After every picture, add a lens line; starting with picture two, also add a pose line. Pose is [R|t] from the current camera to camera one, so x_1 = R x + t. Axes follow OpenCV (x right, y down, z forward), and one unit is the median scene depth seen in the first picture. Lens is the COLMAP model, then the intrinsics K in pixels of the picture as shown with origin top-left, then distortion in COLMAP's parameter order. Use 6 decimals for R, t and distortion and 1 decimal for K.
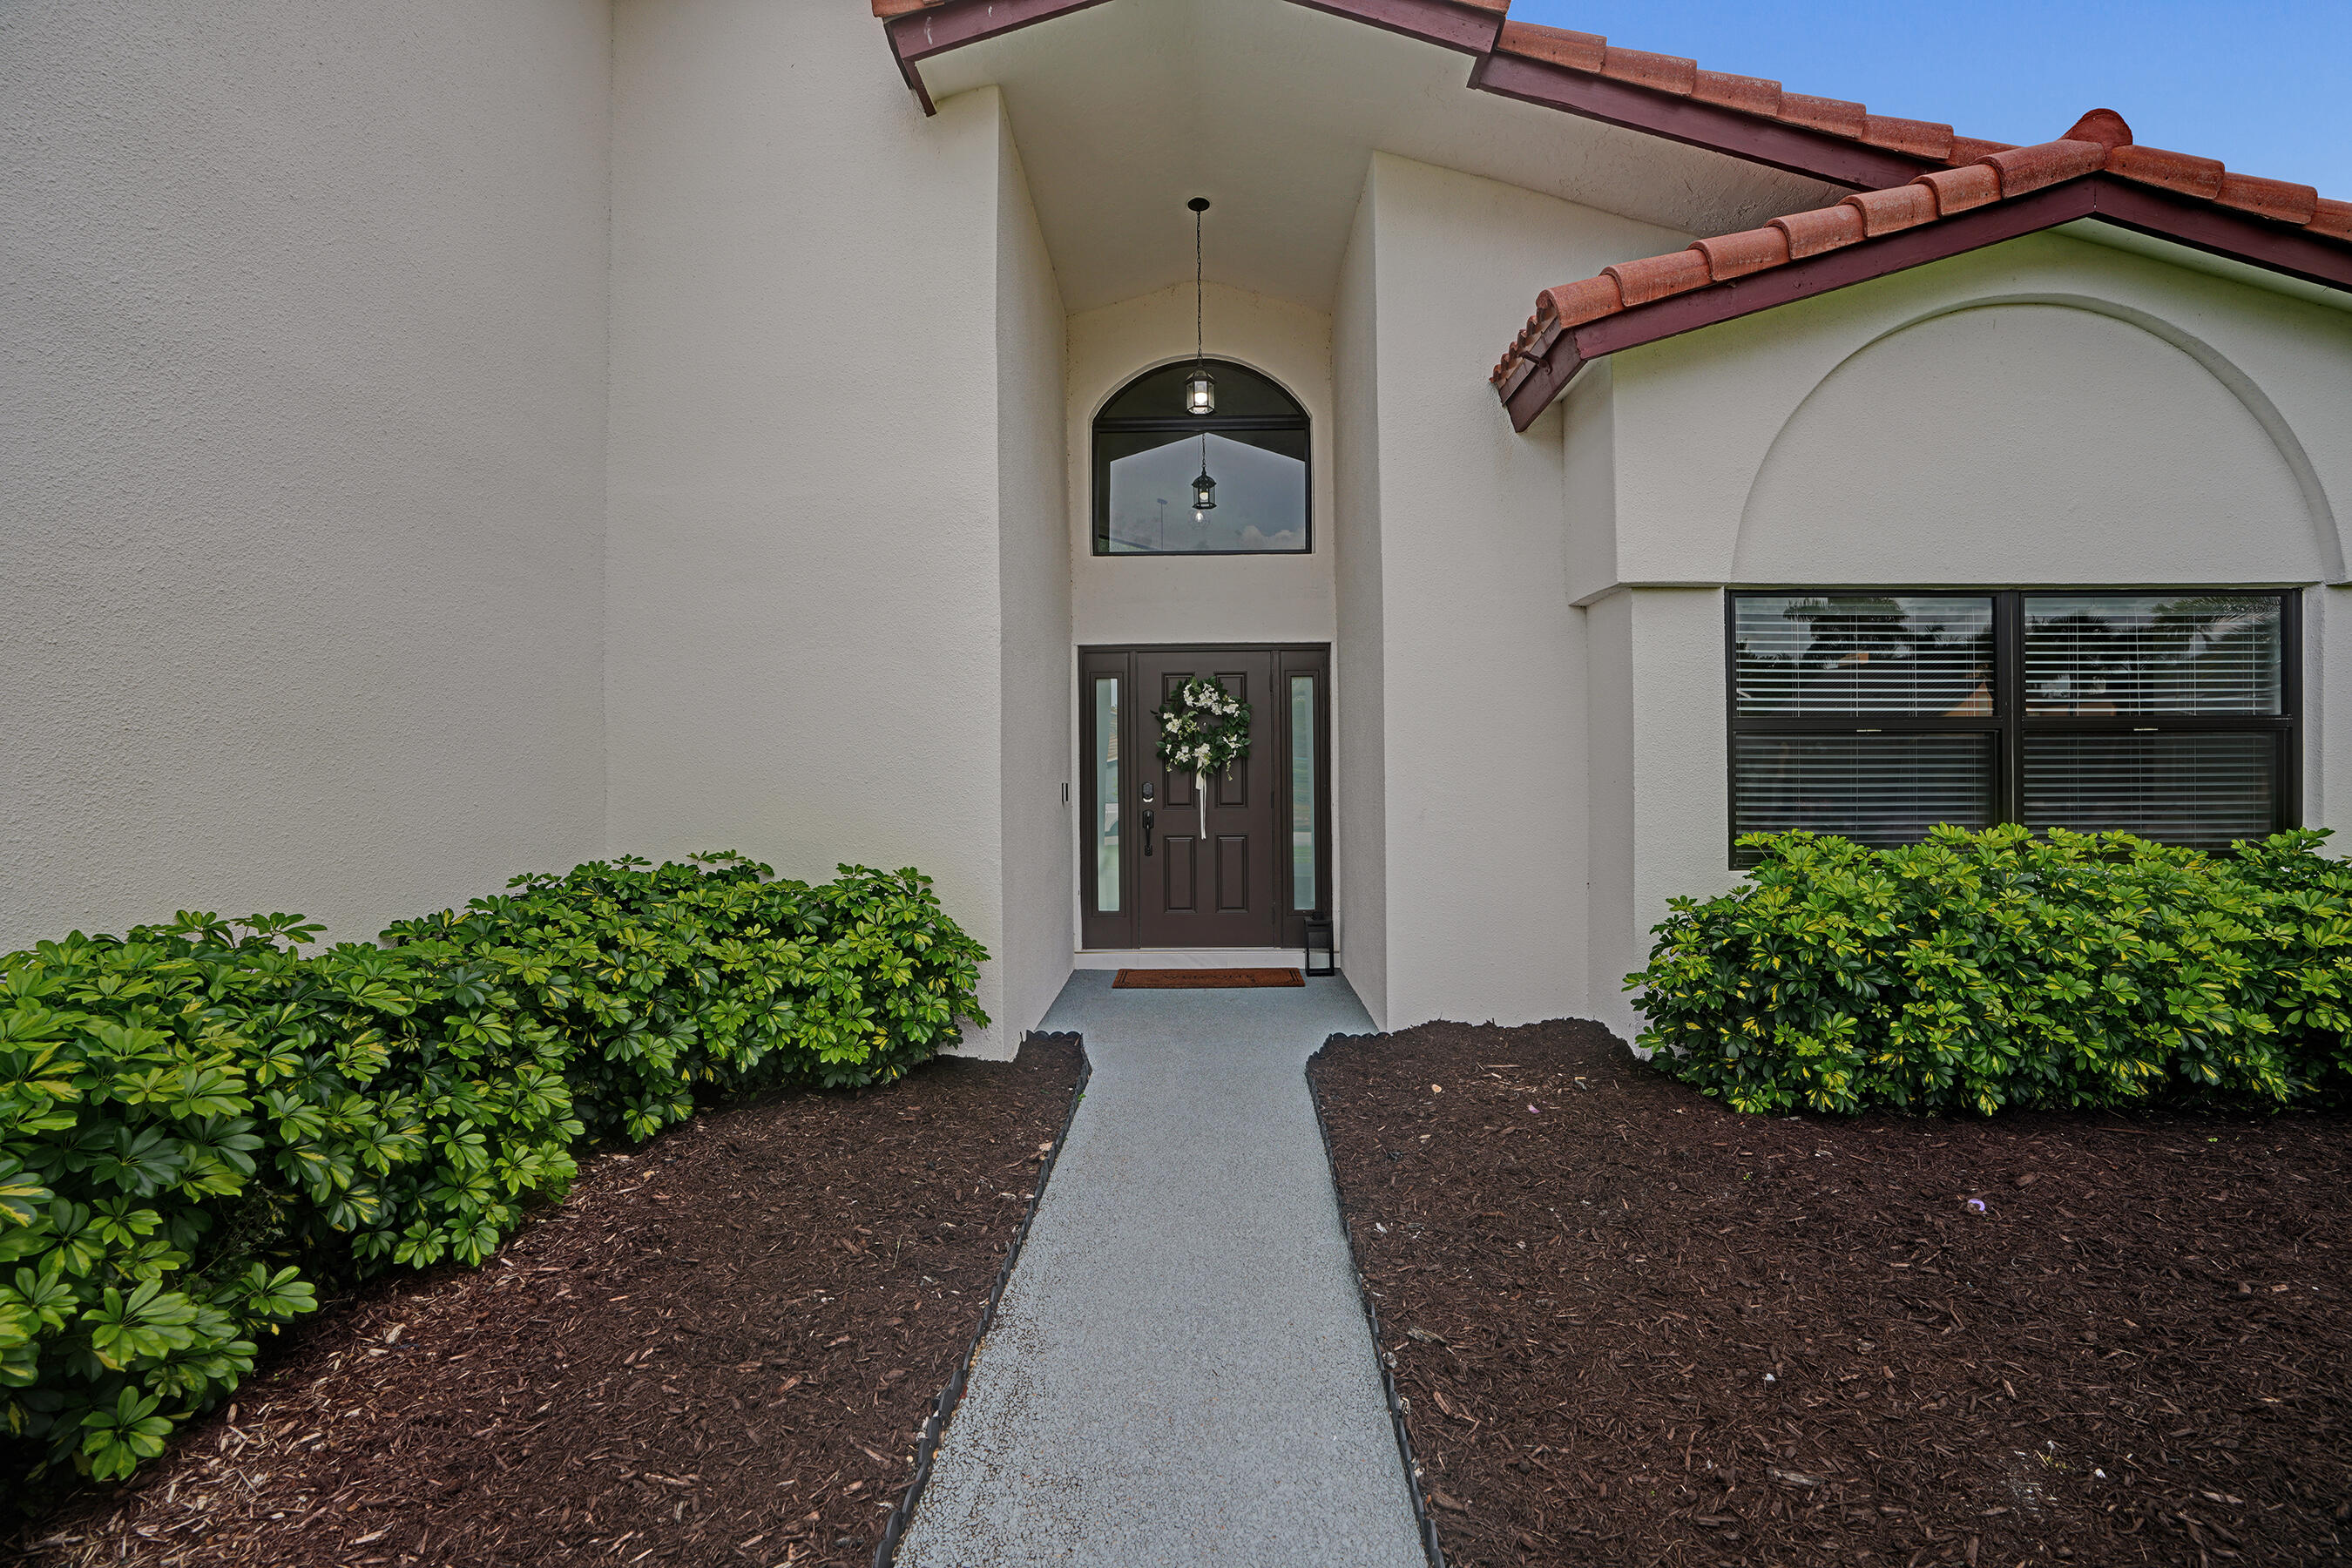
lens RADIAL K [[1105.5, 0, 1187.3], [0, 1105.5, 778.2], [0, 0, 1]] dist [-0.077568, 0.031506]
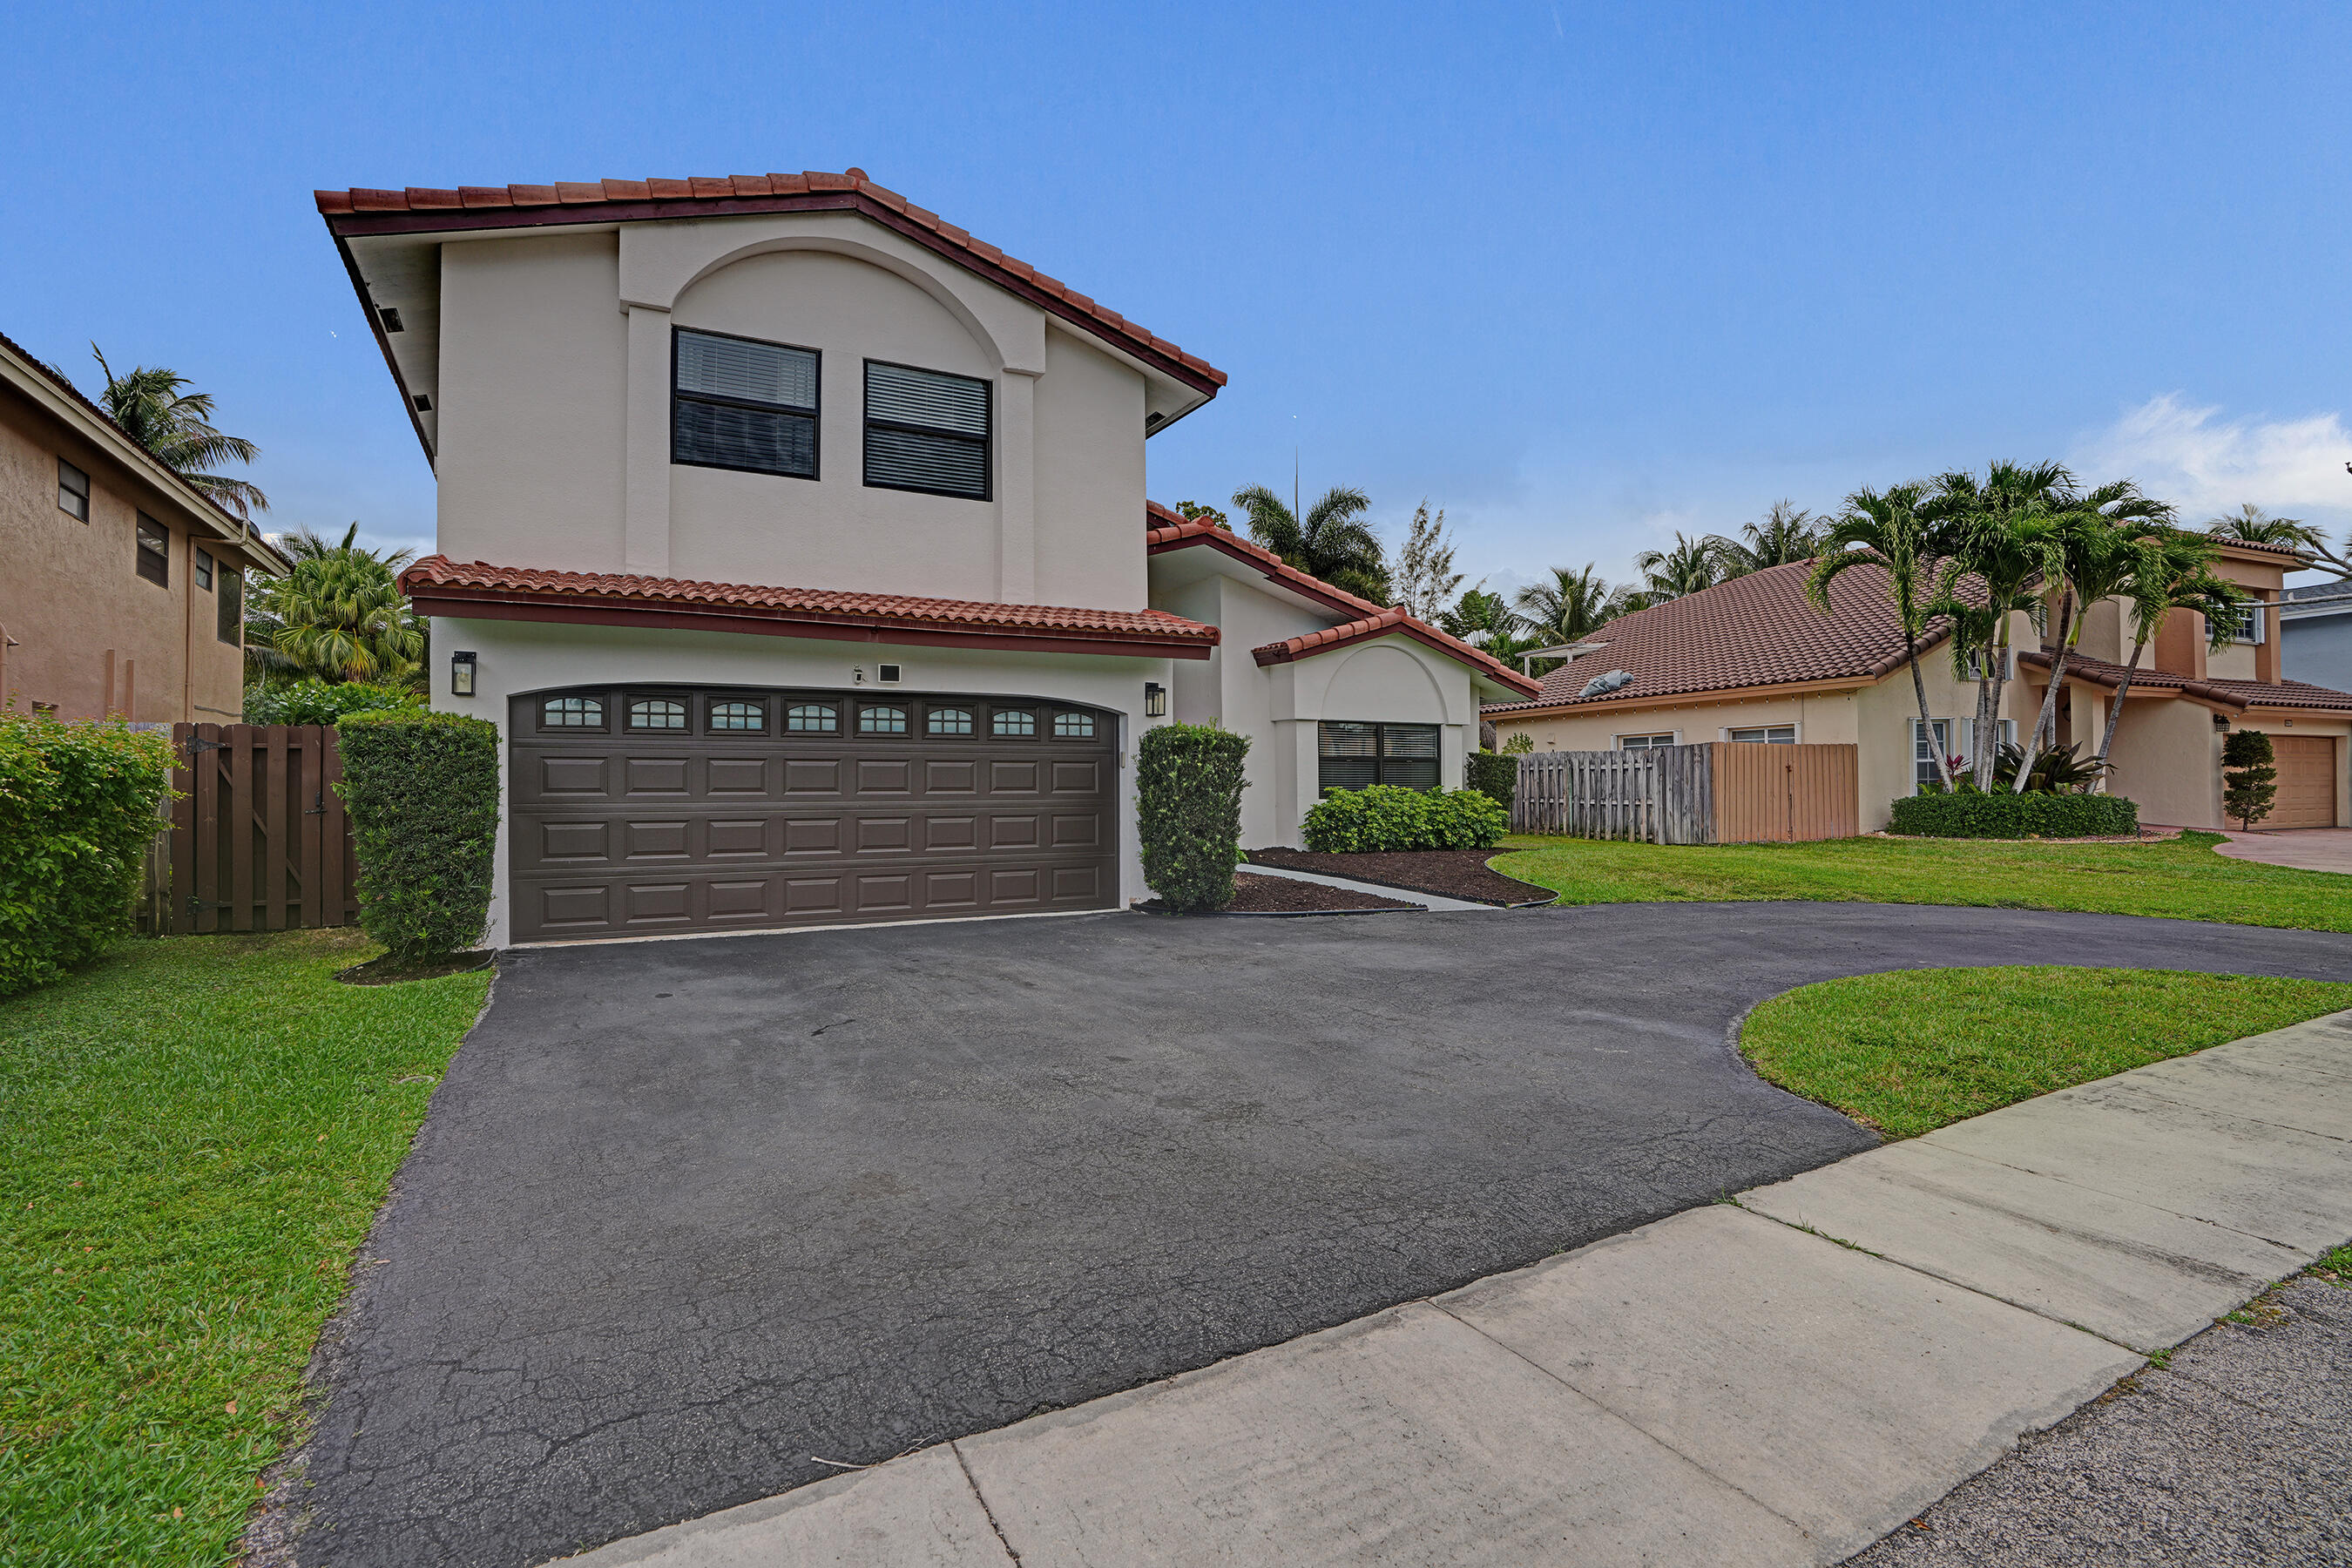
lens RADIAL K [[1105.5, 0, 1187.3], [0, 1105.5, 778.2], [0, 0, 1]] dist [-0.077568, 0.031506]
pose [[0.855341, 0.005782, 0.518034, -1.830739], [0.002262, 0.999887, -0.014894, 0.071541], [-0.518061, 0.013912, 0.855230, -1.975536]]
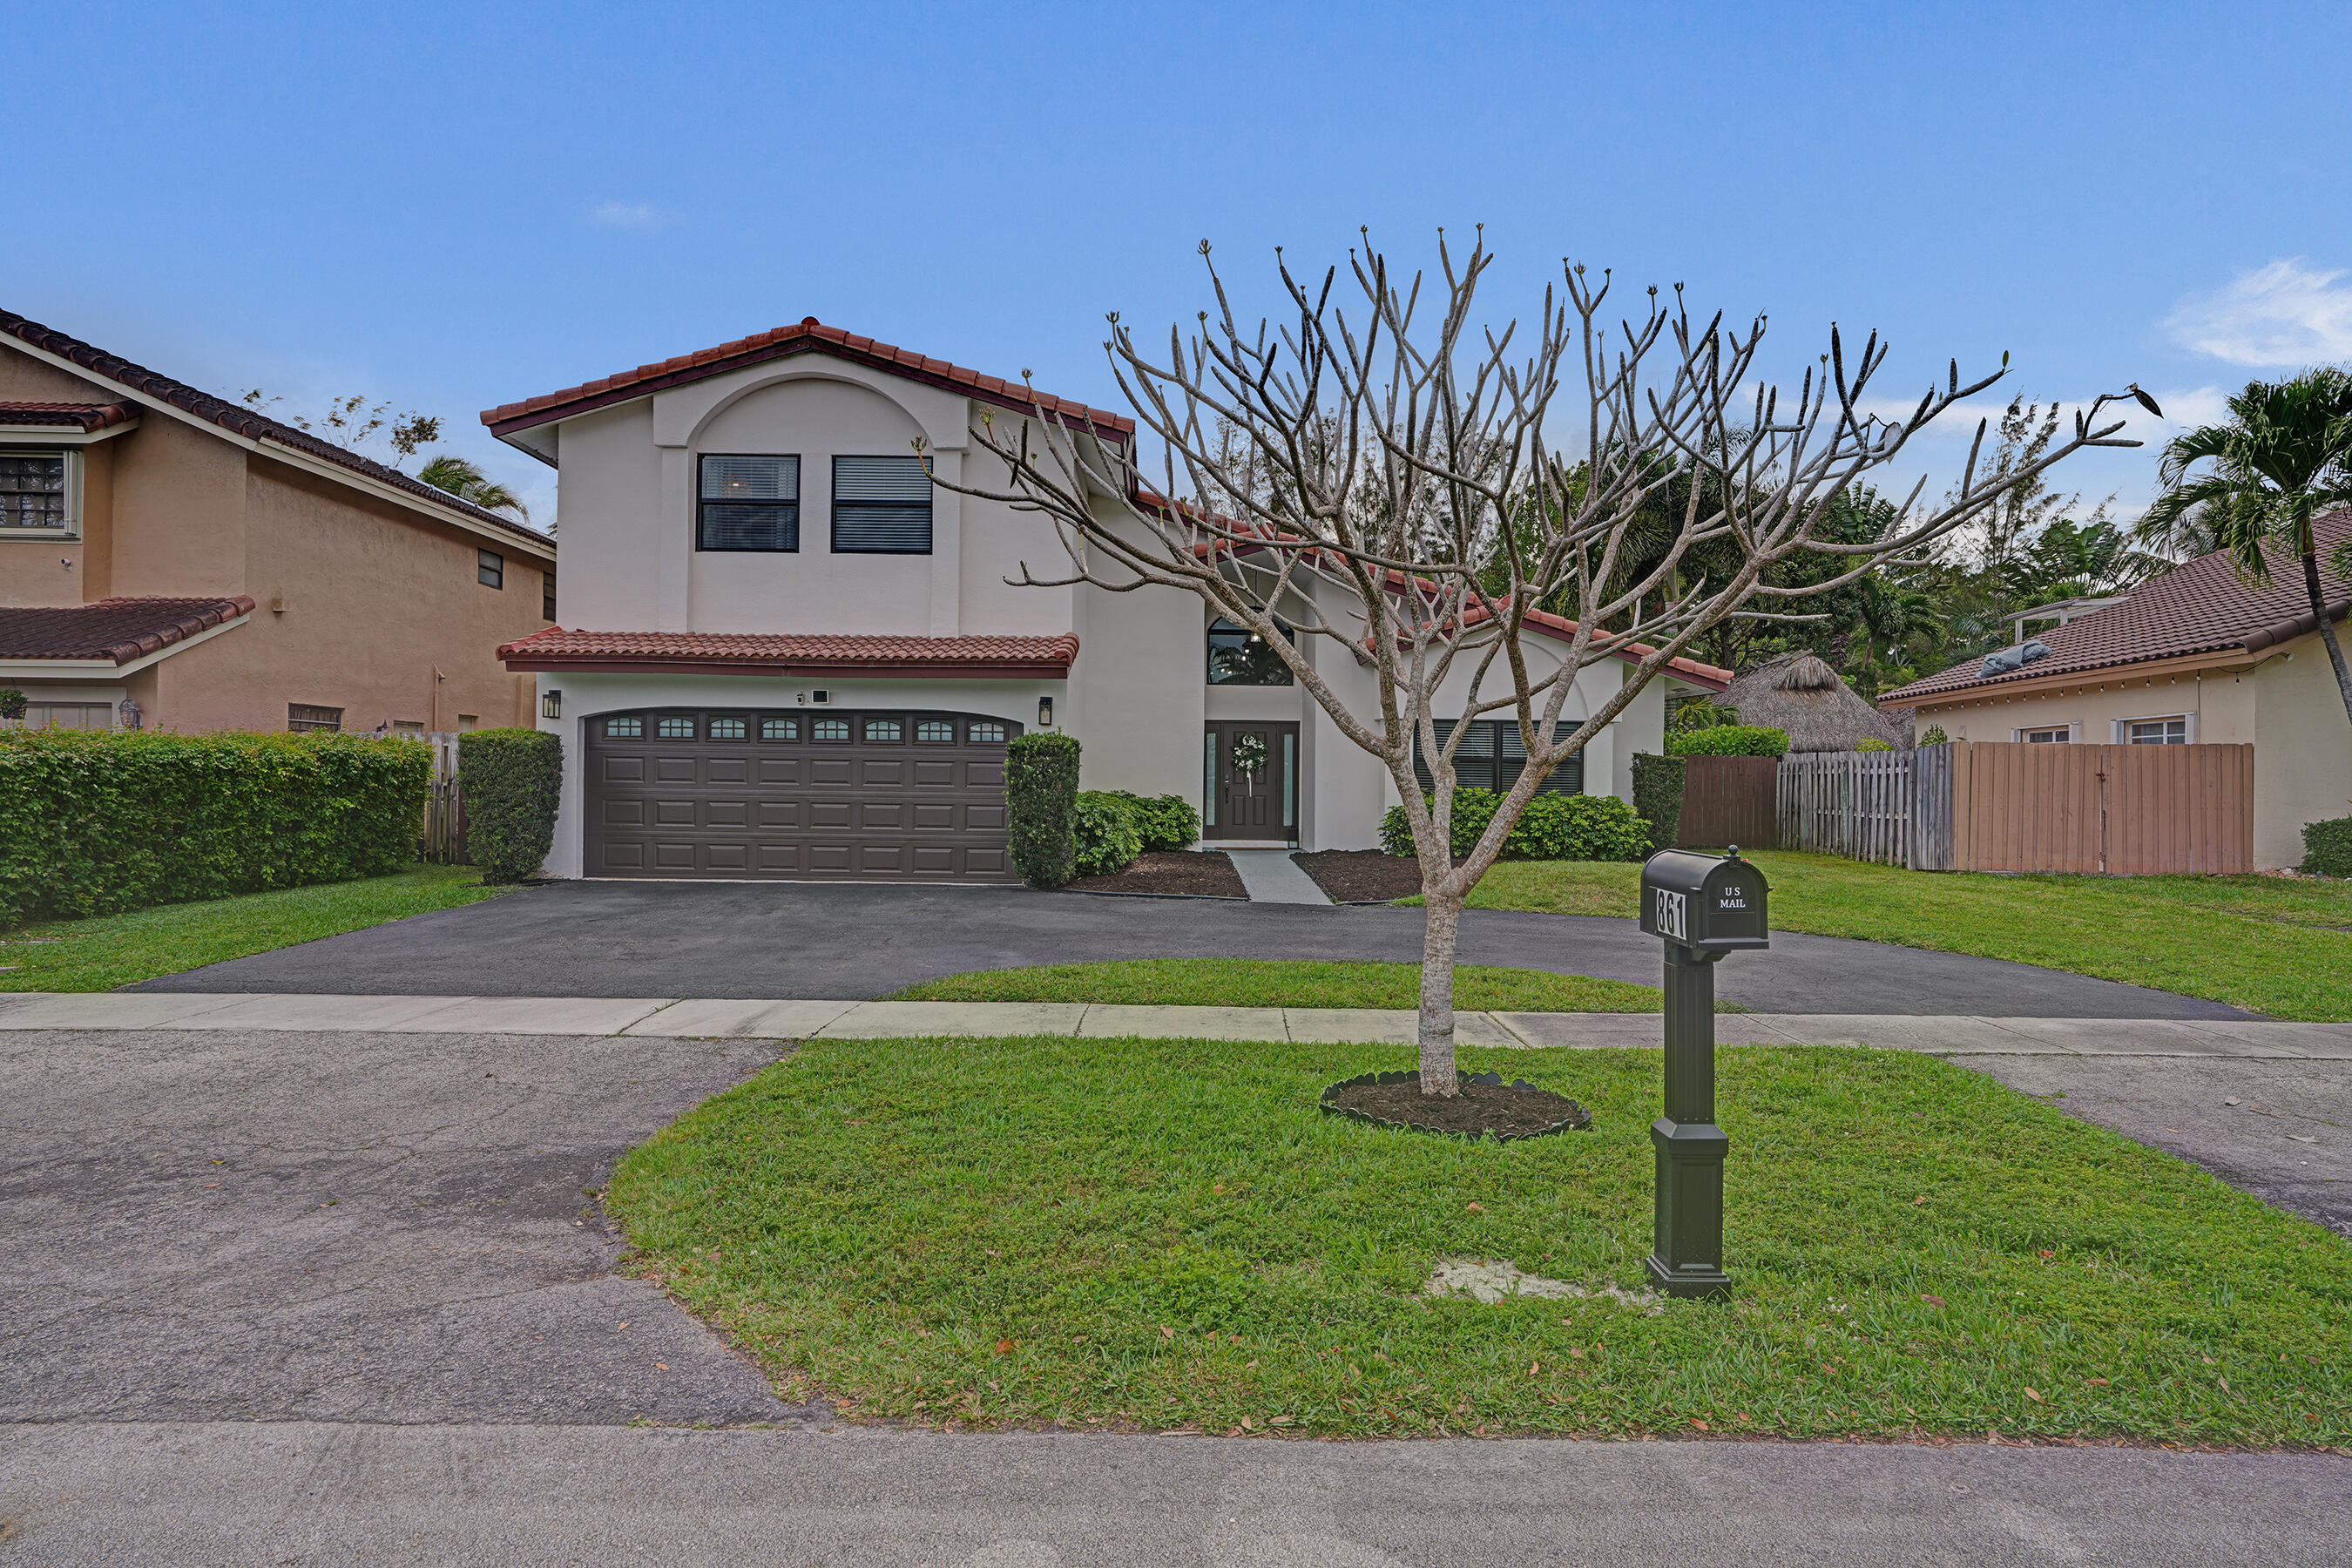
lens RADIAL K [[1387.5, 0, 1176.0], [0, 1387.5, 784.0], [0, 0, 1]] dist [-0.025264, 0.001422]
pose [[0.999201, 0.019078, 0.035124, -0.426467], [-0.019022, 0.999817, -0.001934, 0.055210], [-0.035154, 0.001265, 0.999381, -3.518508]]
